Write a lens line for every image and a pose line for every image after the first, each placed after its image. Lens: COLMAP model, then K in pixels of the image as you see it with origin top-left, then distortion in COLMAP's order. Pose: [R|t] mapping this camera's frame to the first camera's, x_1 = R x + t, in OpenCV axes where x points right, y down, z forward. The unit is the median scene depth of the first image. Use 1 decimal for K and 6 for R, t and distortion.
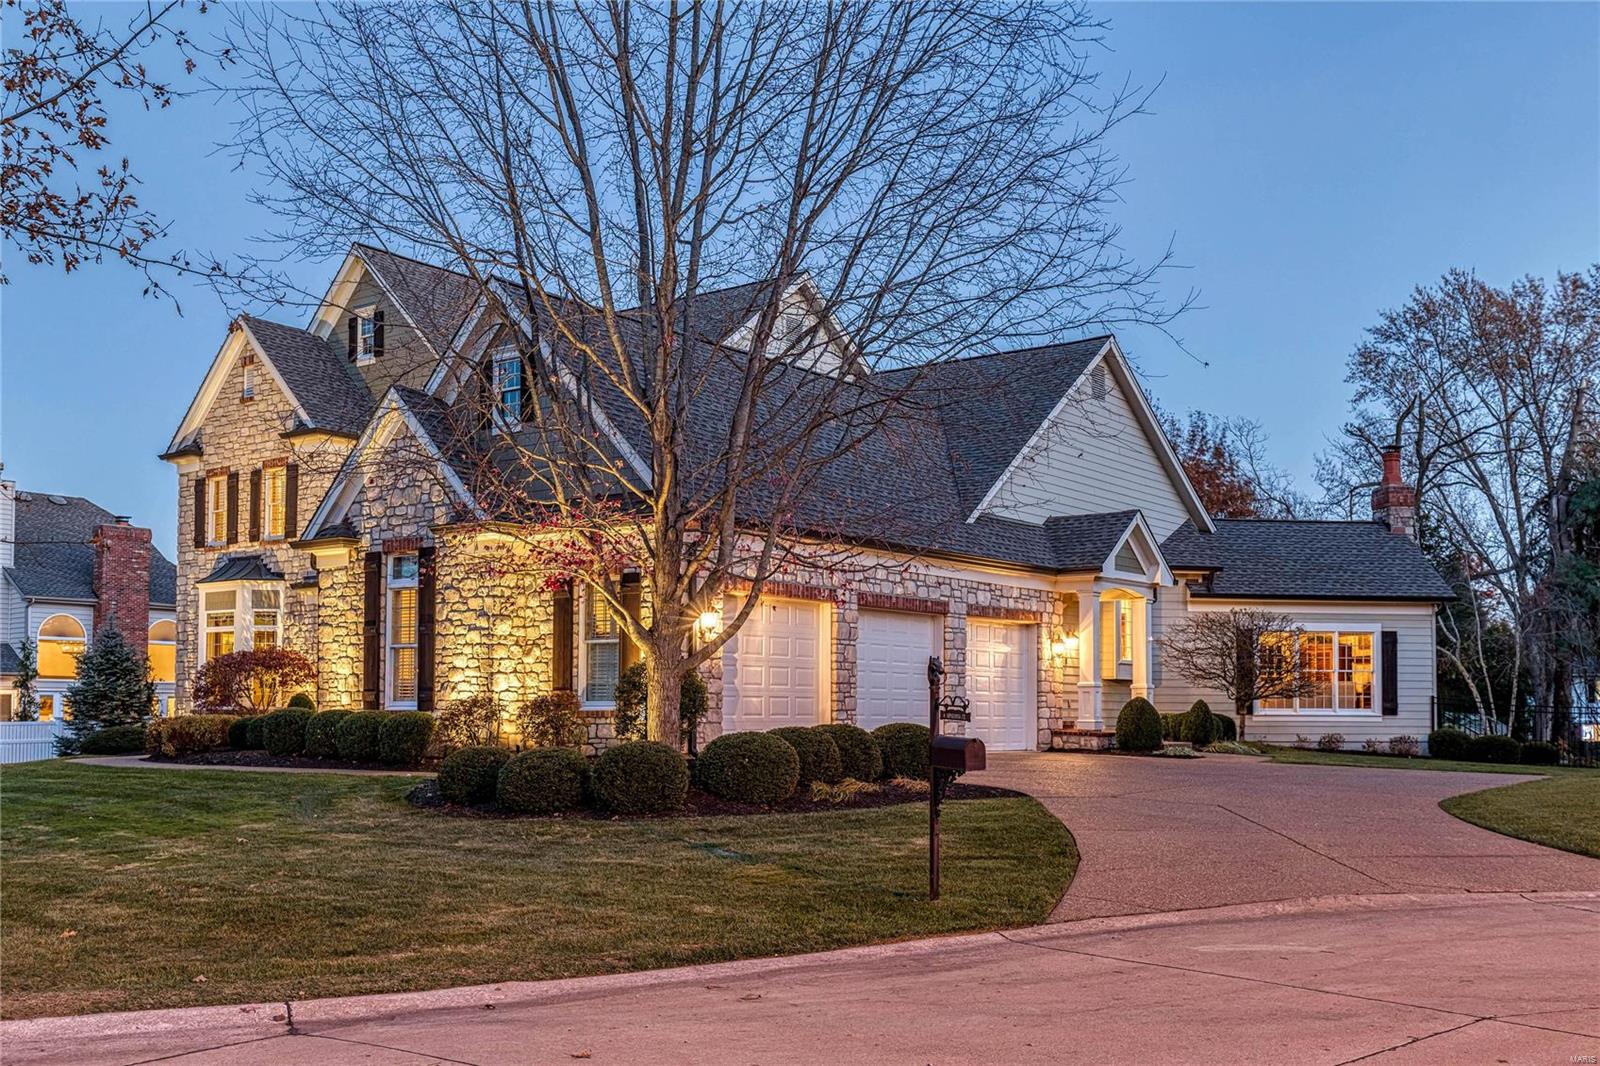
lens RADIAL K [[1530.0, 0, 800.0], [0, 1530.0, 533.0], [0, 0, 1]] dist [0.002101, 0.003697]
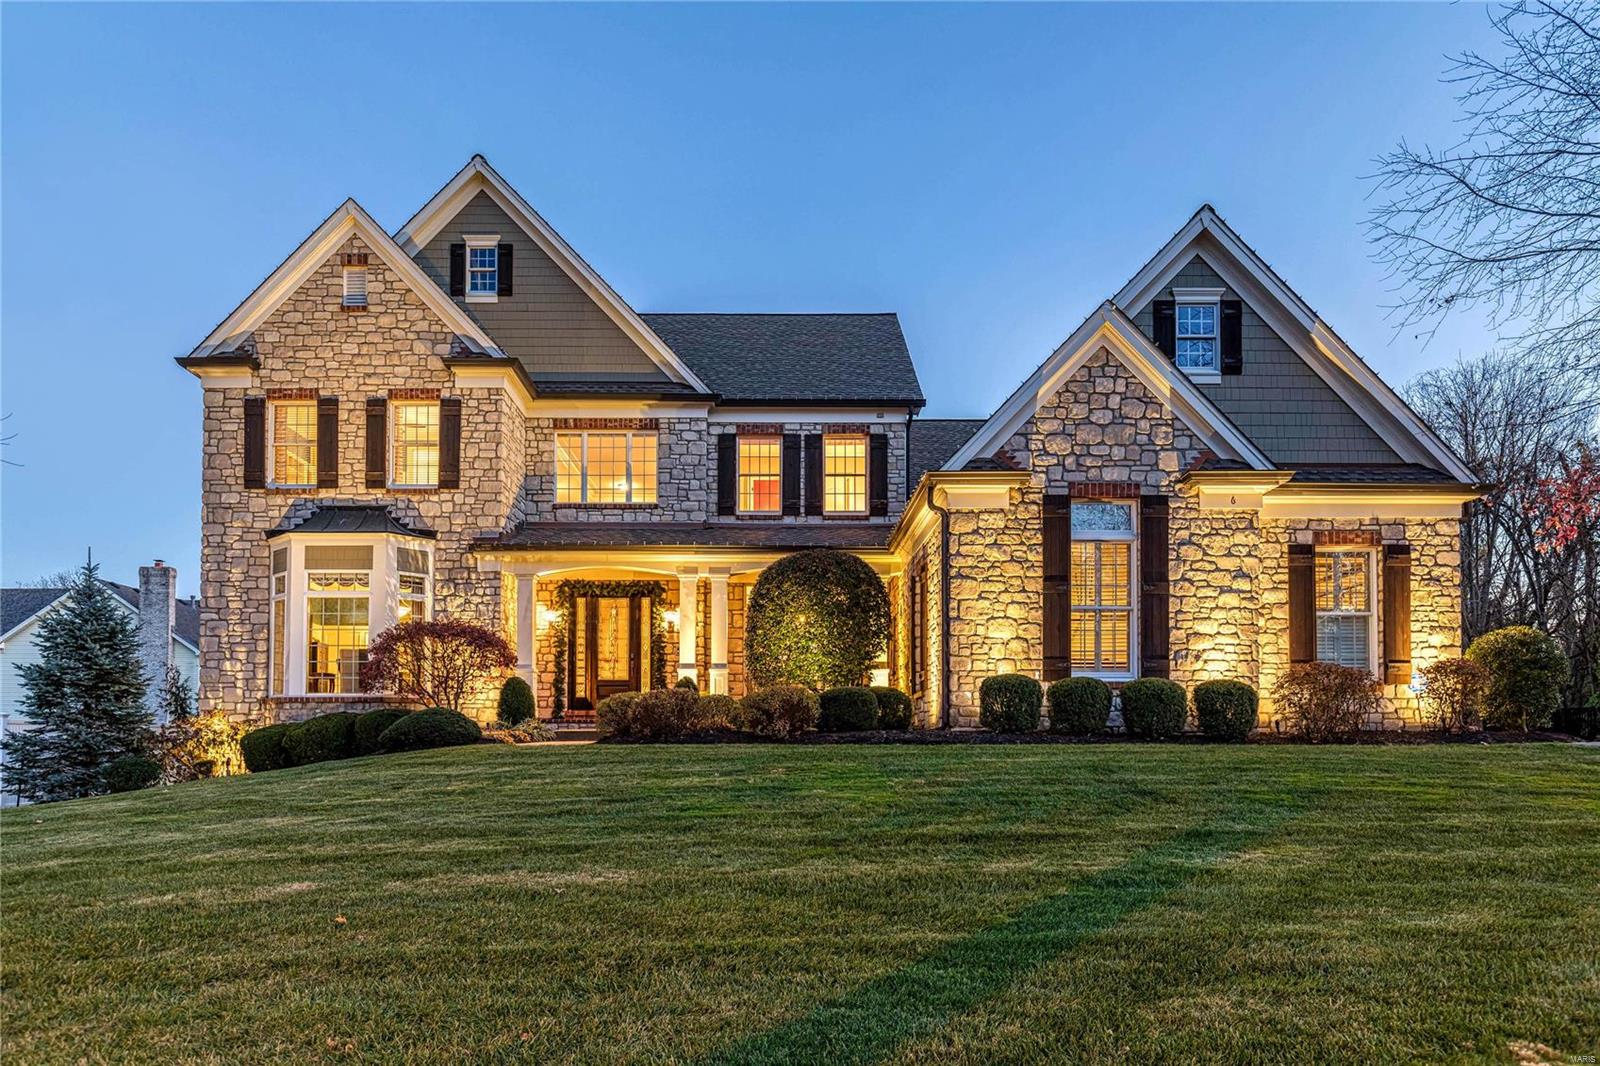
lens RADIAL K [[1072.4, 0, 800.2], [0, 1072.4, 651.5], [0, 0, 1]] dist [0.006327, 0.001053]
pose [[0.799591, 0.050402, 0.598427, -0.733371], [-0.067858, 0.997673, 0.006641, 0.103110], [-0.596699, -0.045918, 0.801150, 0.600512]]
